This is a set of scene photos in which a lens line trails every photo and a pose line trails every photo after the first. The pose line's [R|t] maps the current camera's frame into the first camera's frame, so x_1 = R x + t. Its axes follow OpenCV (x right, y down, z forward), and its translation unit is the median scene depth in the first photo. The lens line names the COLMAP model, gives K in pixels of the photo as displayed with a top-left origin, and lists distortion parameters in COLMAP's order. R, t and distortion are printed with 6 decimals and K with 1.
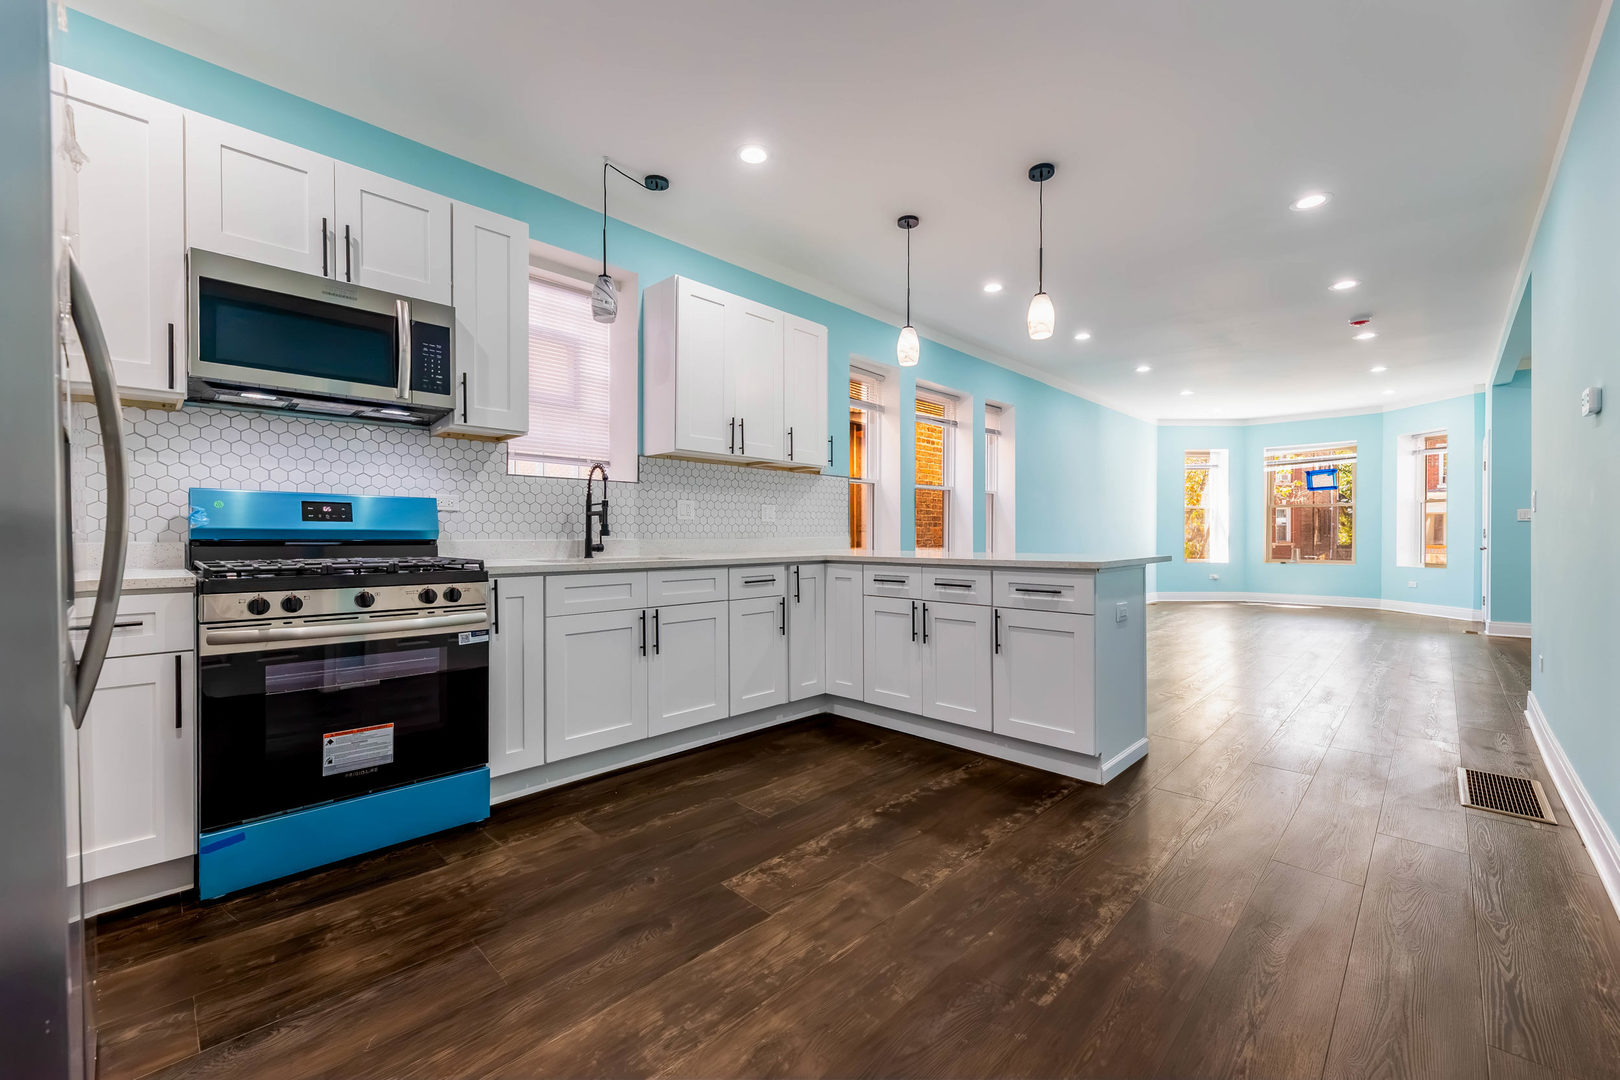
lens RADIAL K [[660.3, 0, 811.1], [0, 660.3, 538.1], [0, 0, 1]] dist [-0.000146, 0.000206]
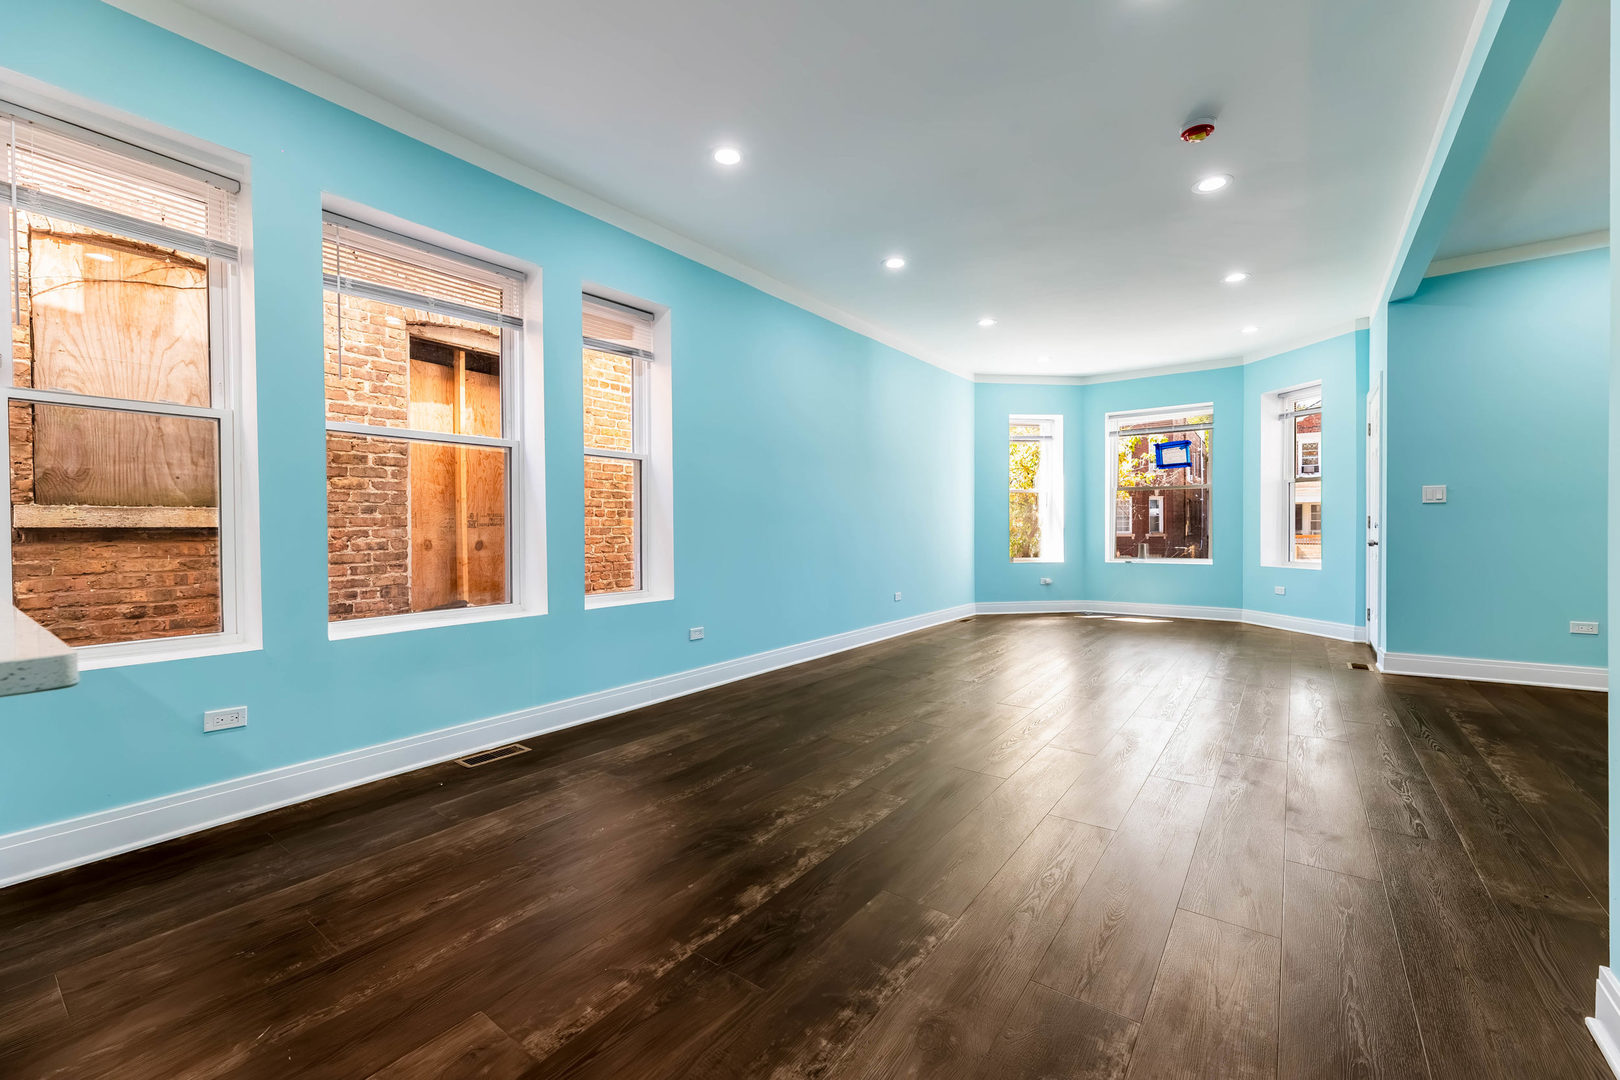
lens RADIAL K [[660.3, 0, 813.0], [0, 660.3, 536.3], [0, 0, 1]] dist [-0.000146, 0.000206]
pose [[0.991603, -0.008333, 0.129052, 0.257775], [0.007352, 0.999940, 0.008075, -0.001664], [-0.129112, -0.007059, 0.991605, 0.290707]]
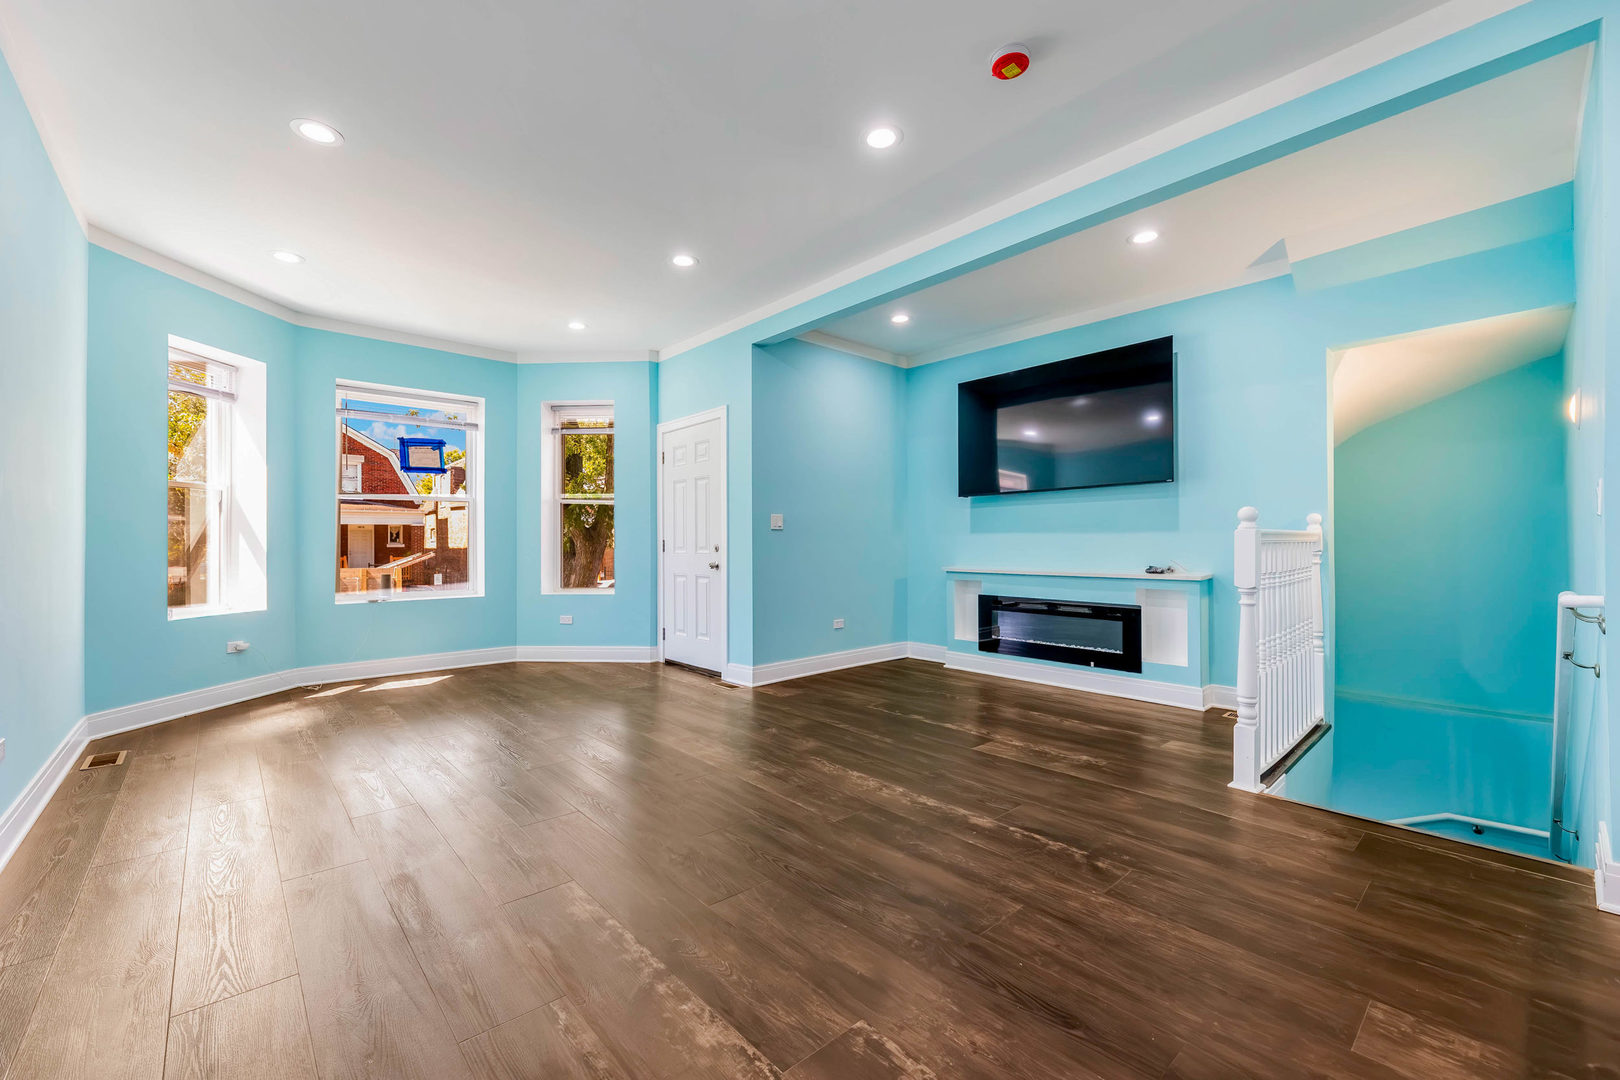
lens RADIAL K [[660.3, 0, 807.0], [0, 660.3, 545.4], [0, 0, 1]] dist [-0.000146, 0.000206]
pose [[0.084496, 0.000931, 0.996423, 0.220319], [0.008798, 0.999960, -0.001680, -0.004191], [-0.996385, 0.008908, 0.084485, 0.627260]]
